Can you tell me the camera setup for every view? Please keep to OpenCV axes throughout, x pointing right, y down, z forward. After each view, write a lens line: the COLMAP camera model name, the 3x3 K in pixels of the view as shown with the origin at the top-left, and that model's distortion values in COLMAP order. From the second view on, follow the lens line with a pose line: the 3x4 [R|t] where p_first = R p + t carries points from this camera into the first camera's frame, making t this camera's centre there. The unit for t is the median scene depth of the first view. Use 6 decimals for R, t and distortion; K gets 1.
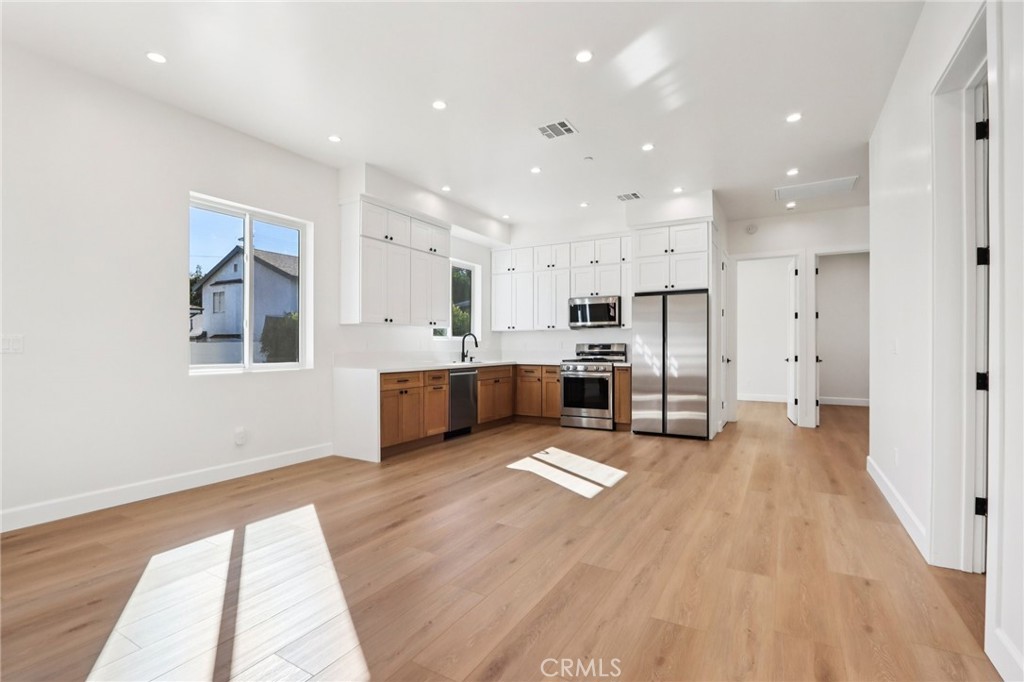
lens RADIAL K [[479.9, 0, 504.8], [0, 479.9, 347.1], [0, 0, 1]] dist [-0.017389, 0.001295]
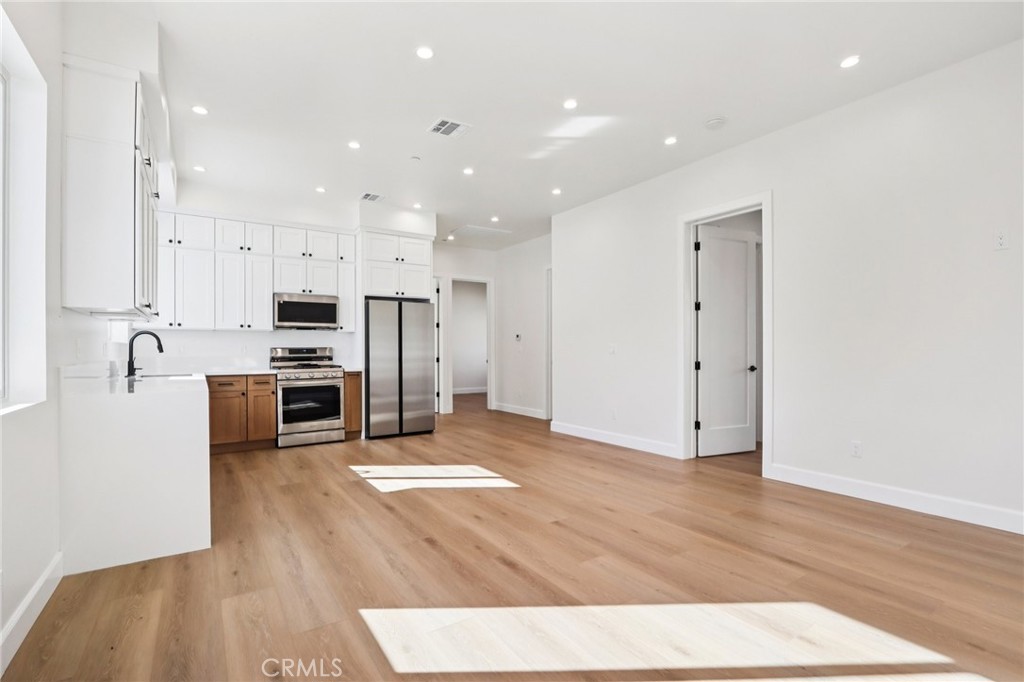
lens RADIAL K [[479.9, 0, 512.9], [0, 479.9, 347.3], [0, 0, 1]] dist [-0.017389, 0.001295]
pose [[0.437659, 0.002367, 0.899138, -0.462245], [0.005280, 0.999973, -0.005202, -0.001171], [-0.899126, 0.007024, 0.437634, 0.295030]]
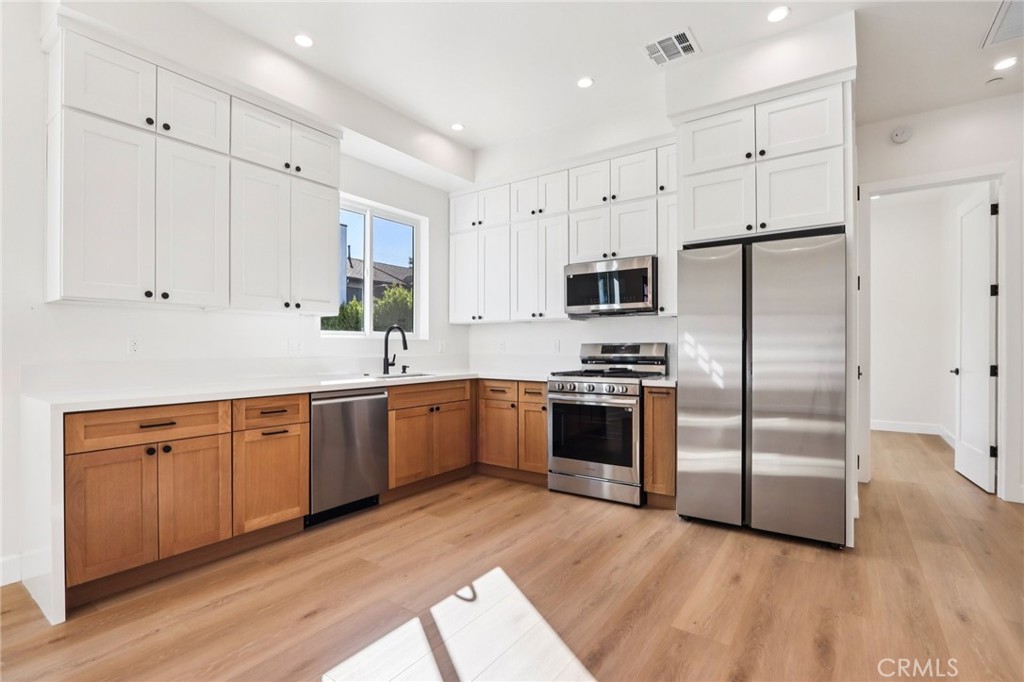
lens RADIAL K [[479.9, 0, 504.2], [0, 479.9, 349.3], [0, 0, 1]] dist [-0.017389, 0.001295]
pose [[0.995561, -0.000585, -0.094117, 0.123868], [0.000894, 0.999994, 0.003241, -0.002236], [0.094115, -0.003311, 0.995556, 0.455839]]
